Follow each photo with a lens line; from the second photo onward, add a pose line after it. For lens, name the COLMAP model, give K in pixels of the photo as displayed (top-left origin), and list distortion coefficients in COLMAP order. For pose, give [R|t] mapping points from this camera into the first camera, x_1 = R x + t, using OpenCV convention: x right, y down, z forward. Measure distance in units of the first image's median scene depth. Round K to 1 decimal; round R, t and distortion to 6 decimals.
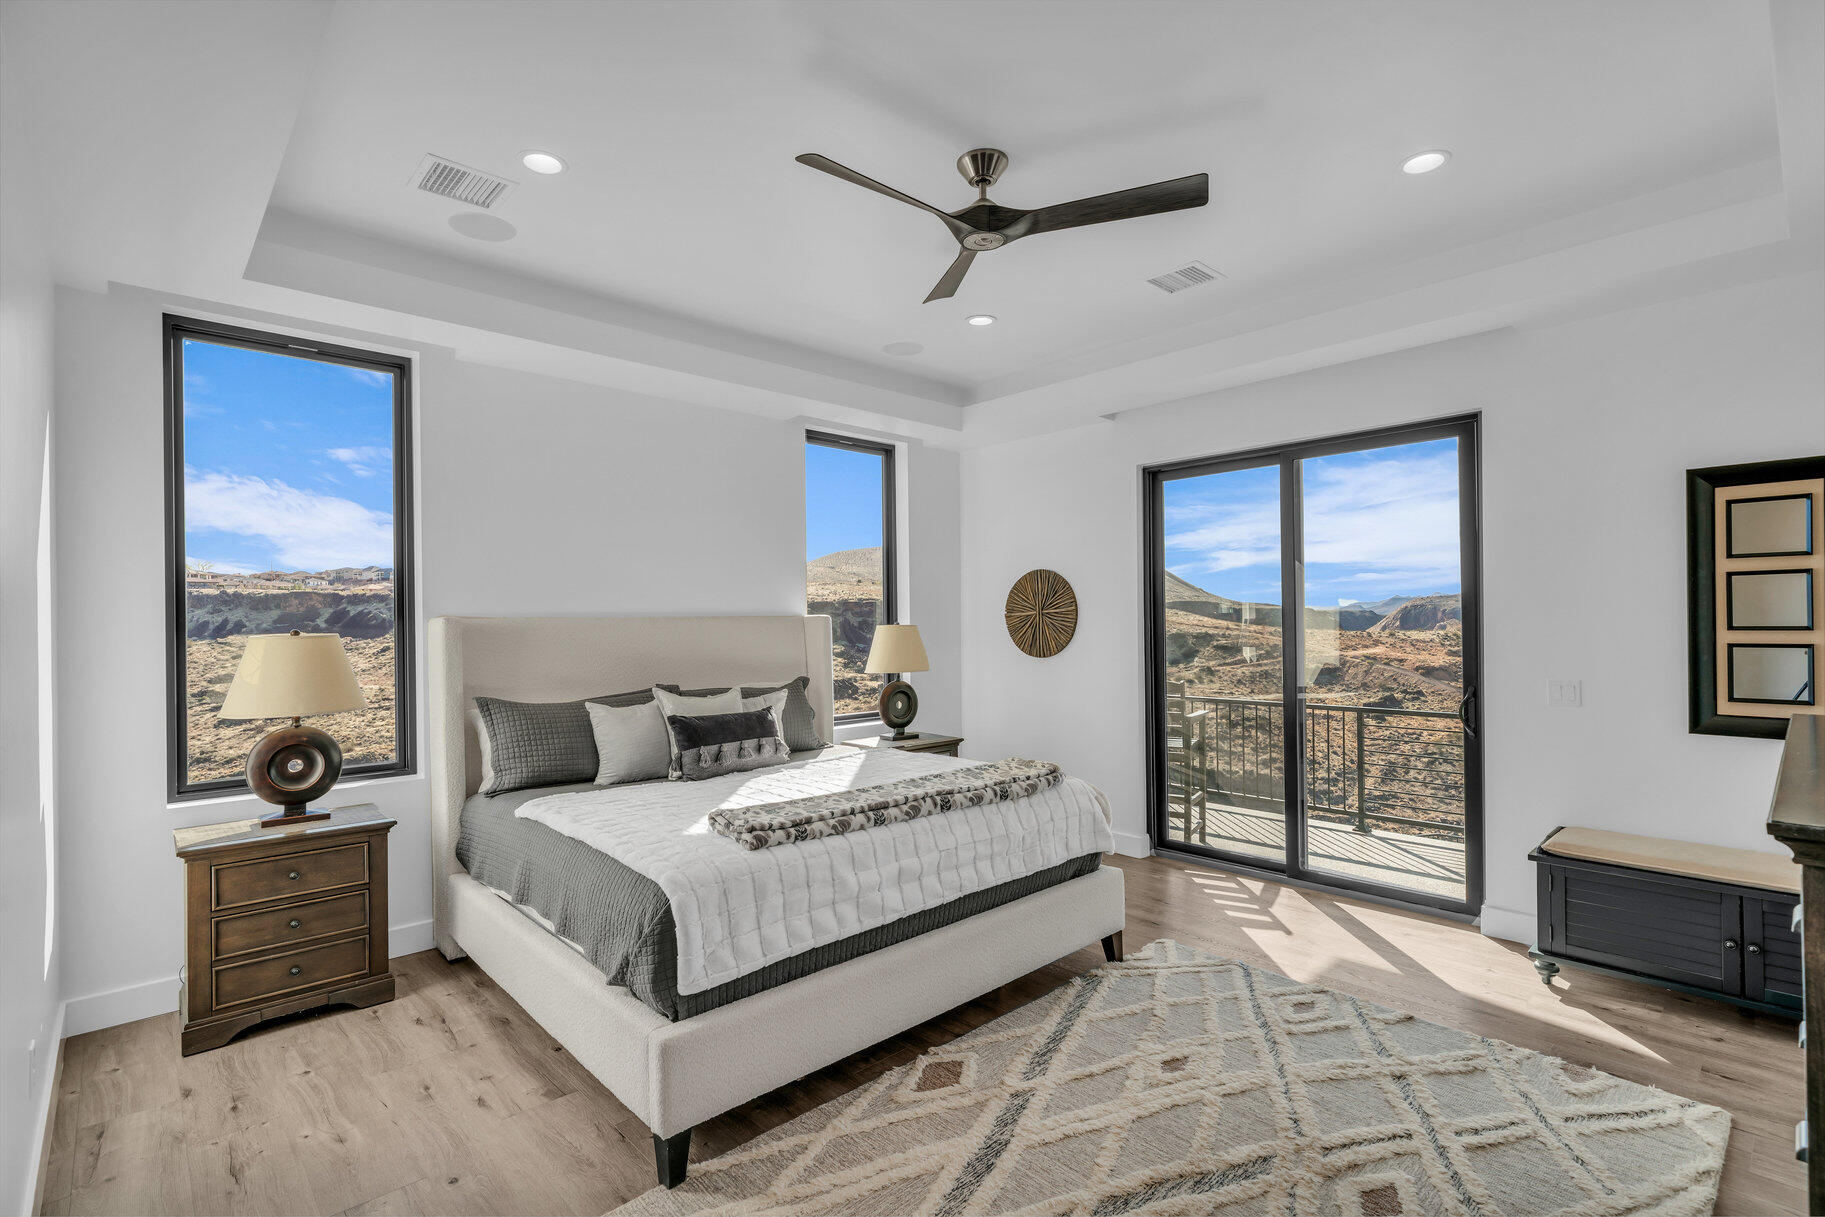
lens RADIAL K [[844.4, 0, 913.6], [0, 844.4, 620.6], [0, 0, 1]] dist [0.004188, -0.000280]
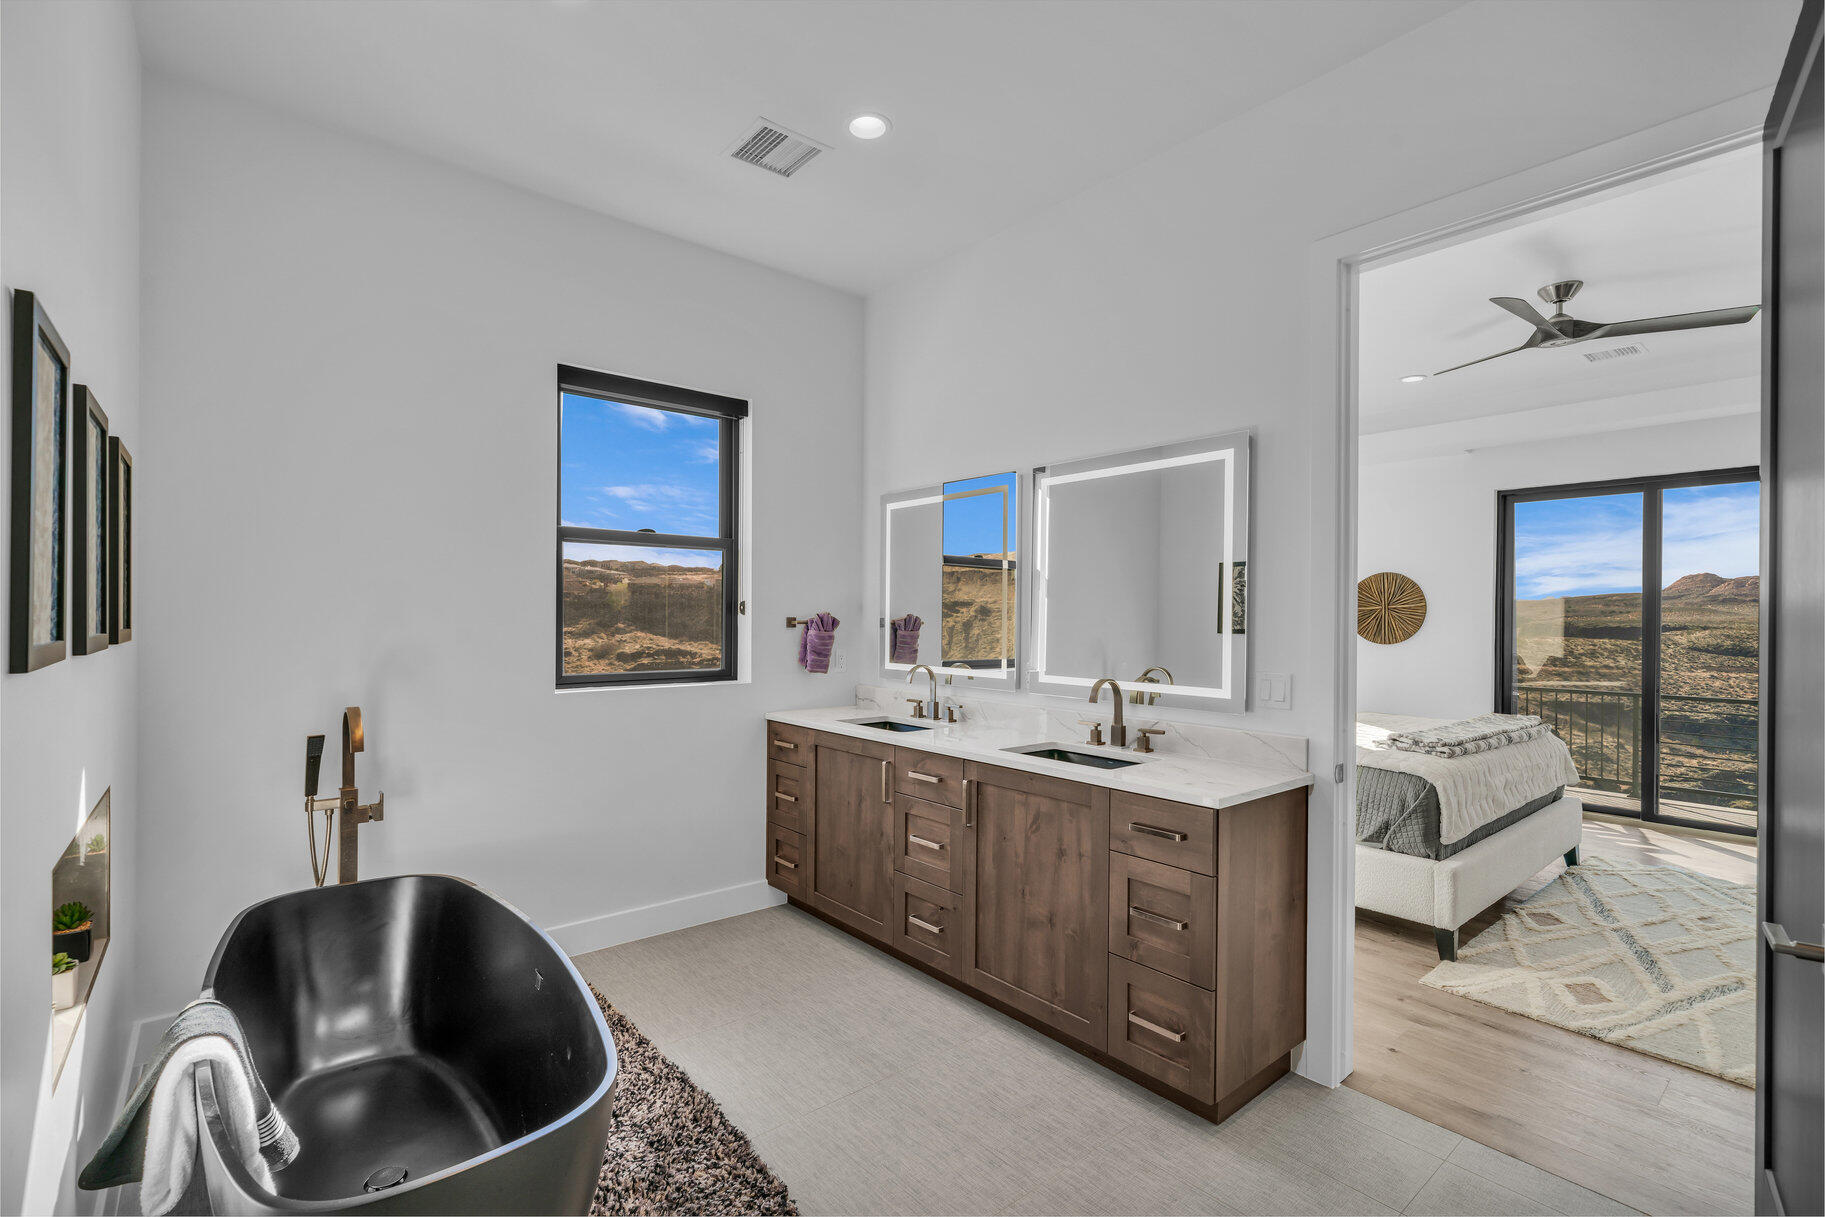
lens RADIAL K [[819.4, 0, 910.8], [0, 819.4, 622.2], [0, 0, 1]] dist [0.000894, 0.000095]
pose [[0.998234, 0.020208, -0.055858, -0.956711], [-0.019810, 0.999774, 0.007678, 0.033054], [0.056001, -0.006558, 0.998409, -0.458240]]
